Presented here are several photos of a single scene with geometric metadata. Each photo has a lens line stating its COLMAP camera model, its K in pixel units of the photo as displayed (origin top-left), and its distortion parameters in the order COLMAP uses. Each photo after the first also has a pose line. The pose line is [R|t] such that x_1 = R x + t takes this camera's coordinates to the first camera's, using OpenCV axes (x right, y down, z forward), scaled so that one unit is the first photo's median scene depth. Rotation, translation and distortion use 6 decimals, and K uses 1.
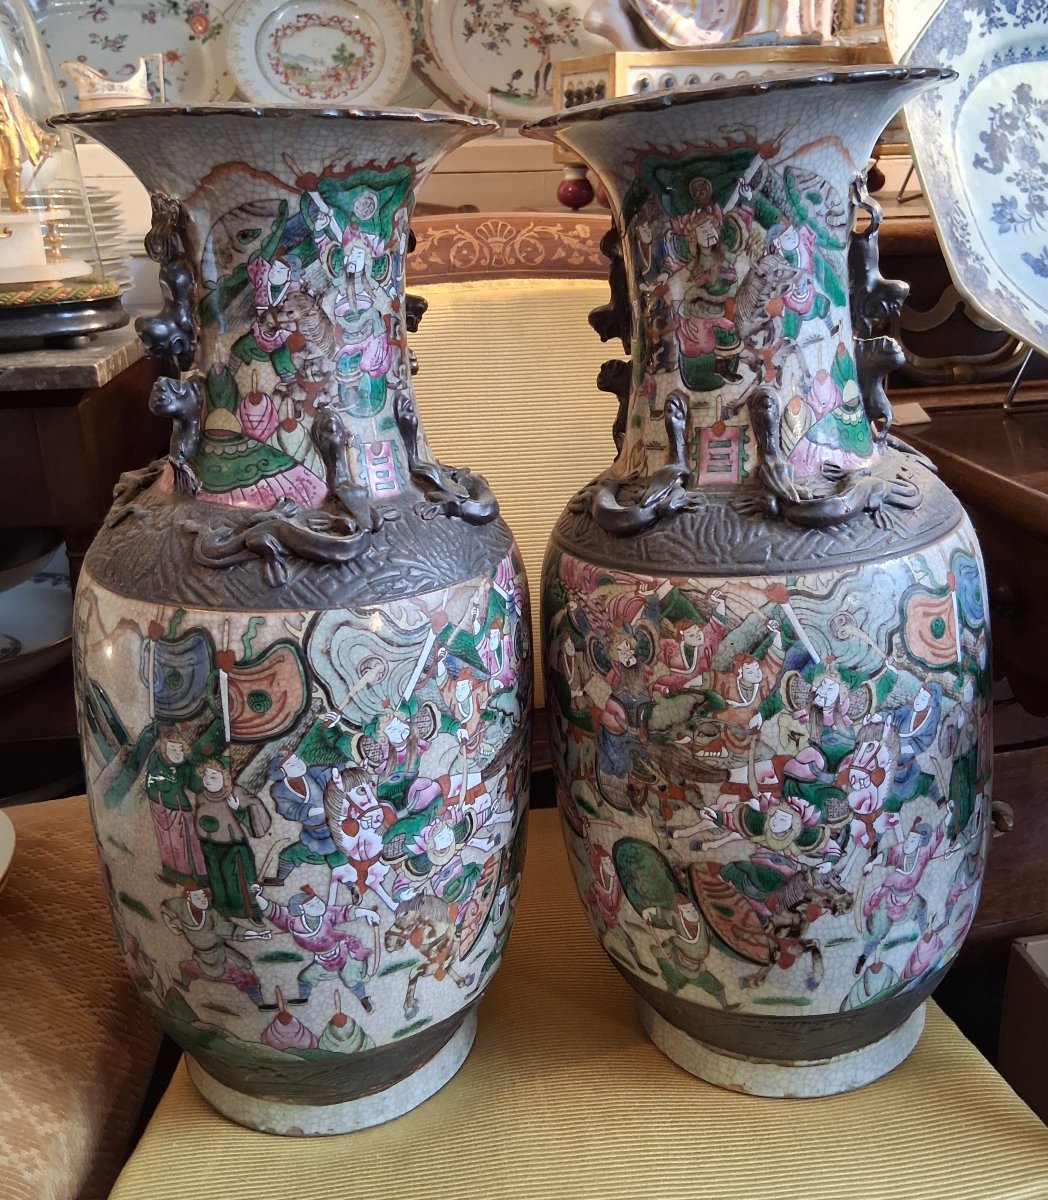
lens RADIAL K [[991.1, 0, 523.3], [0, 991.1, 595.3], [0, 0, 1]] dist [0.002323, -0.030401]
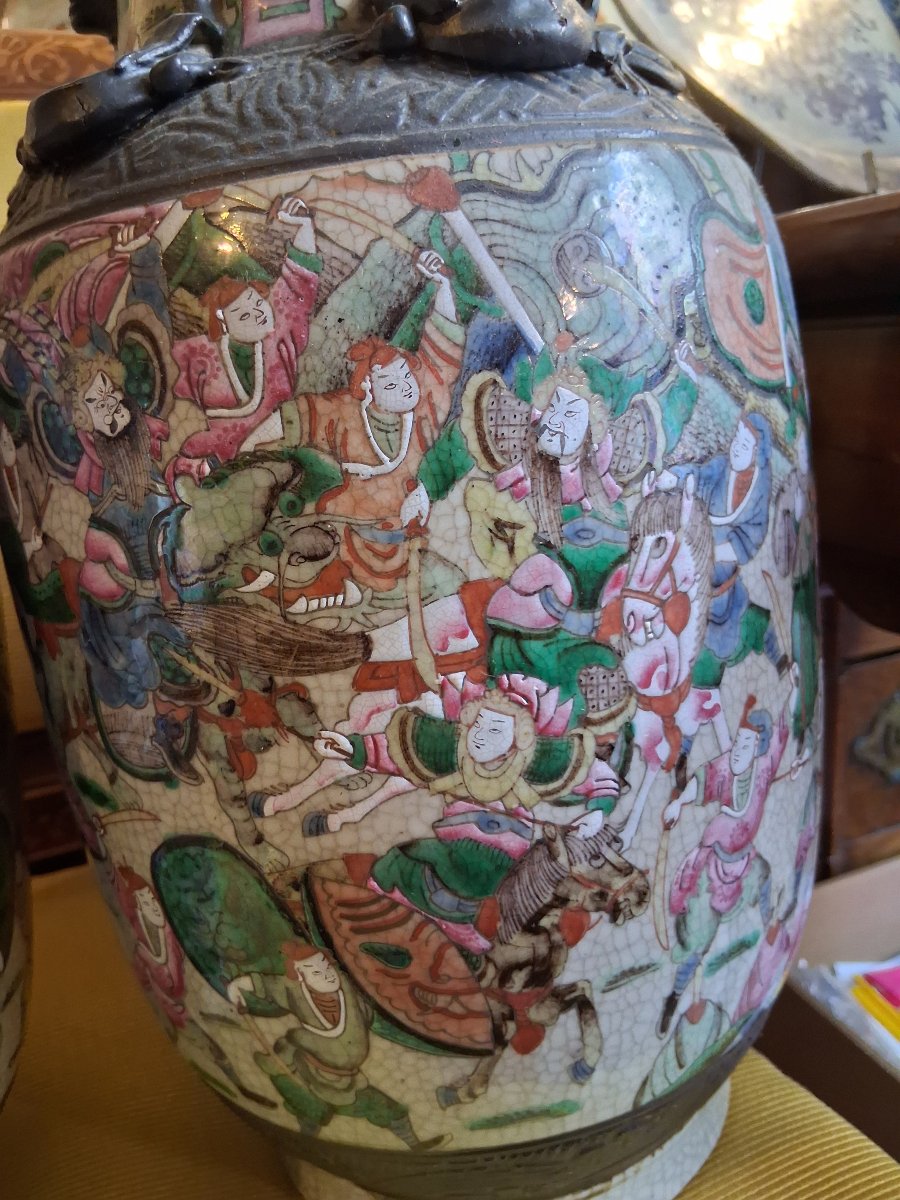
lens RADIAL K [[1126.2, 0, 454.0], [0, 1126.2, 591.3], [0, 0, 1]] dist [0.060393, -0.161230]
pose [[0.957093, -0.099655, 0.272108, 0.108336], [0.102014, 0.994768, 0.005500, 0.154861], [-0.271232, 0.022495, 0.962251, 0.498686]]
